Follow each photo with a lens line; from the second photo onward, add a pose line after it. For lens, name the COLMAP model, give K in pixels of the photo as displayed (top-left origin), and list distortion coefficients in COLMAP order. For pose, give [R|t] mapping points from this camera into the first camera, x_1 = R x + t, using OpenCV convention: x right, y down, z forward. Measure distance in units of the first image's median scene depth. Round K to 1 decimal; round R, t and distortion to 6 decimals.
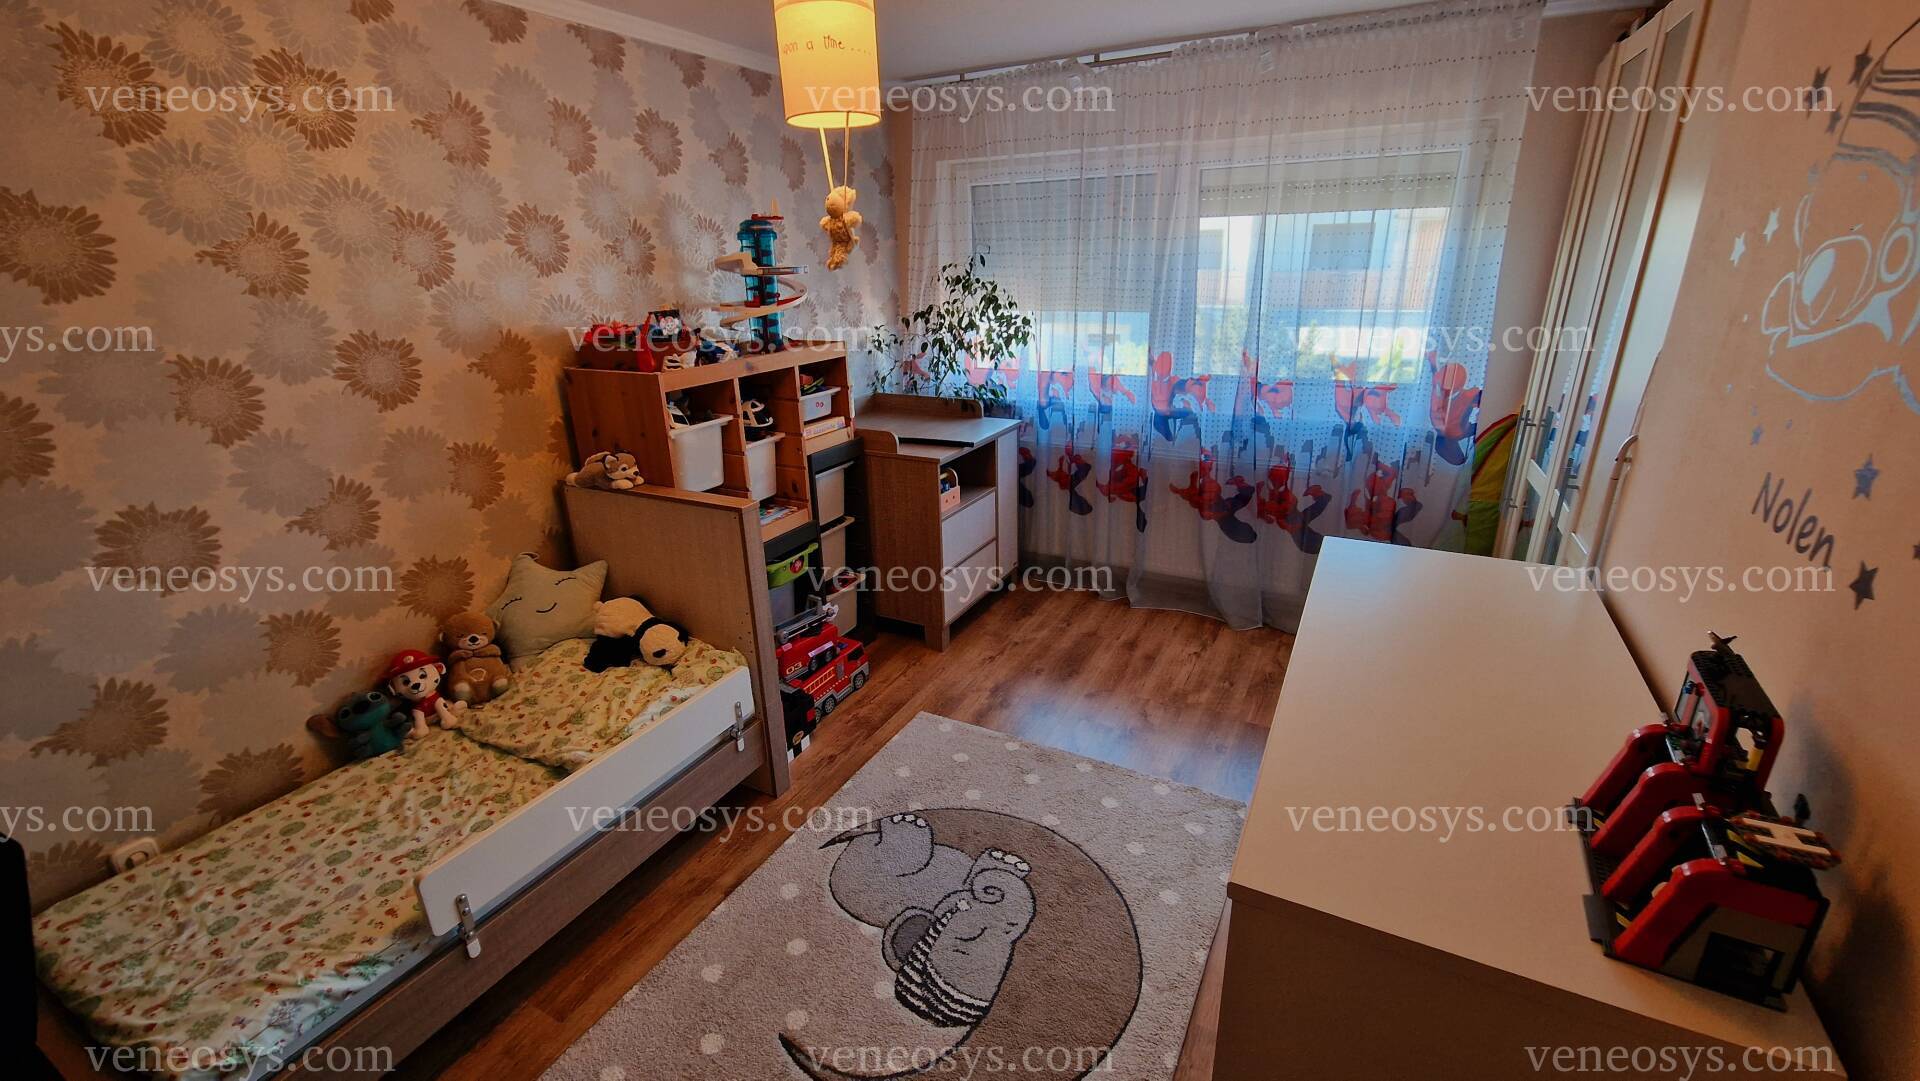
lens RADIAL K [[788.0, 0, 952.2], [0, 788.0, 536.3], [0, 0, 1]] dist [0.000627, -0.002462]
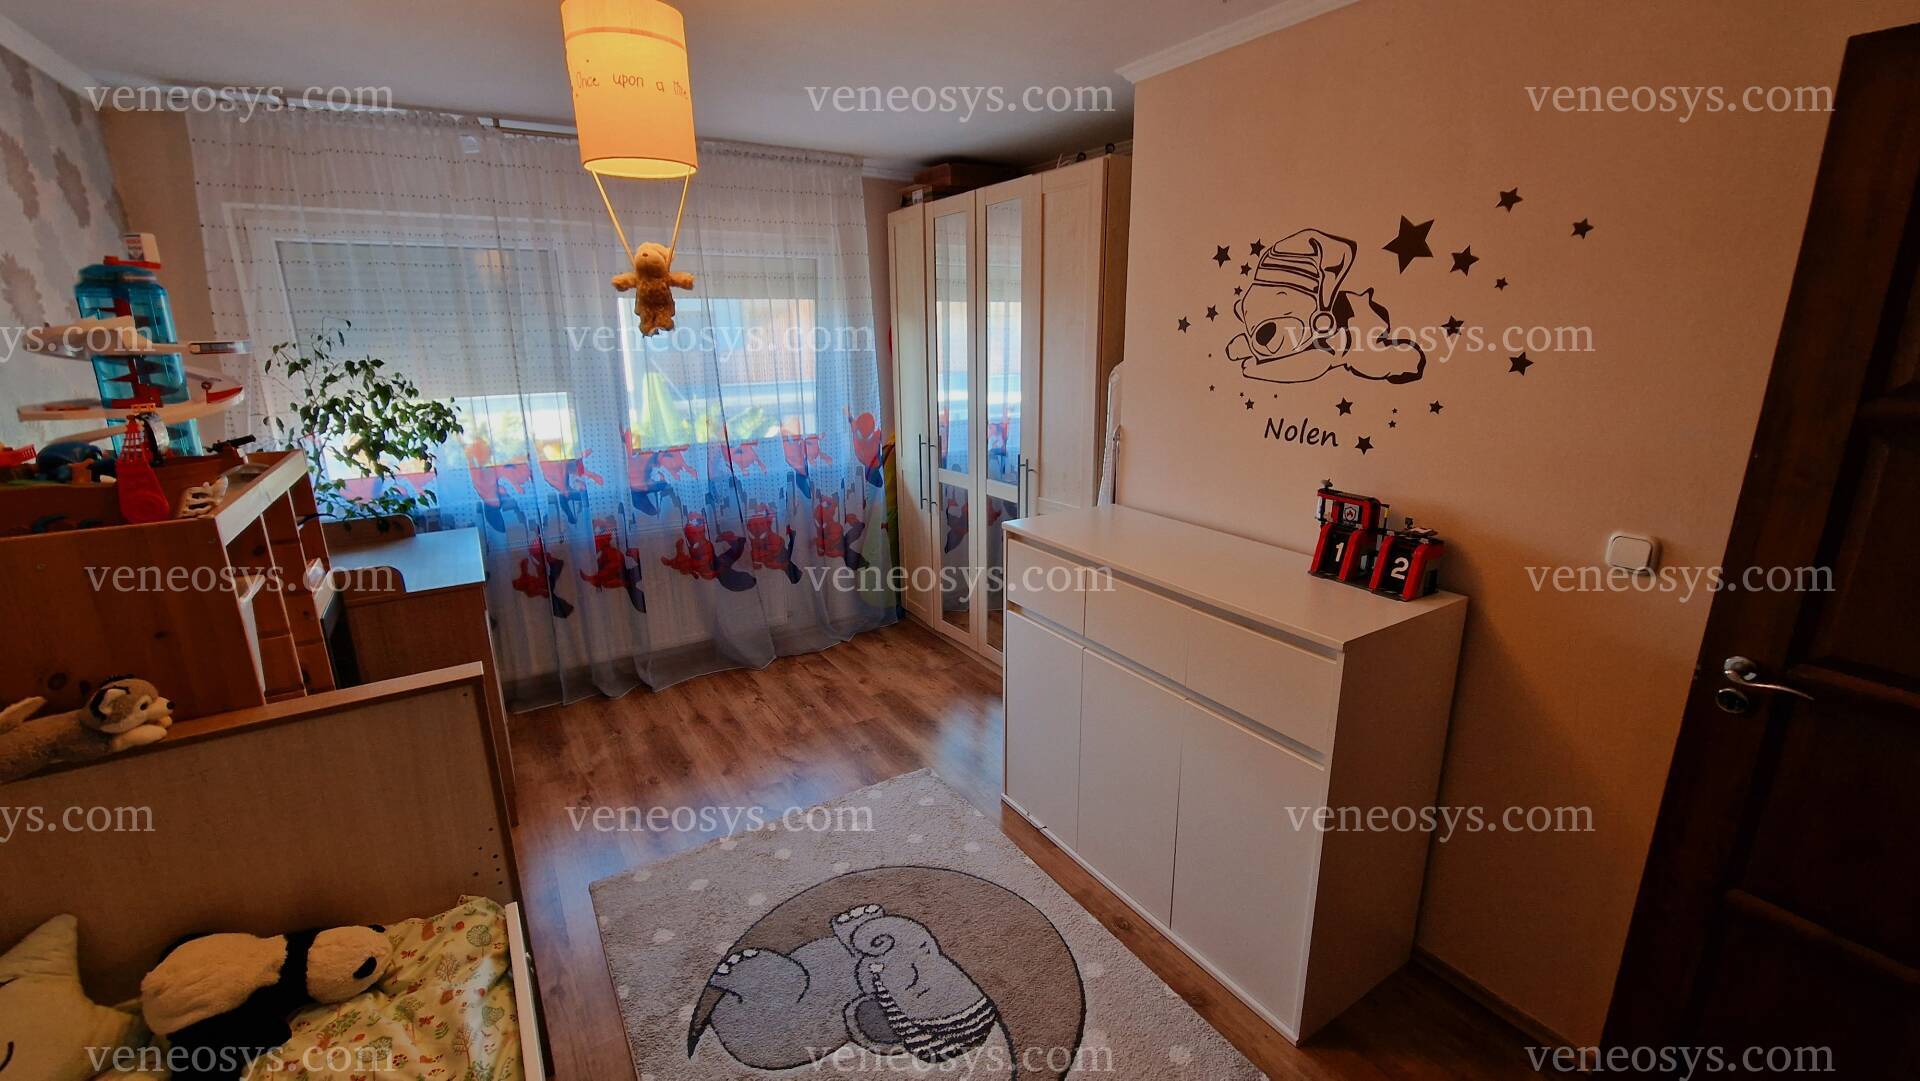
lens RADIAL K [[788.0, 0, 951.1], [0, 788.0, 540.0], [0, 0, 1]] dist [0.000627, -0.002462]
pose [[0.494693, -0.209524, 0.843433, -0.451055], [0.293353, 0.953800, 0.064883, -0.052484], [-0.818061, 0.215326, 0.533303, 0.196583]]
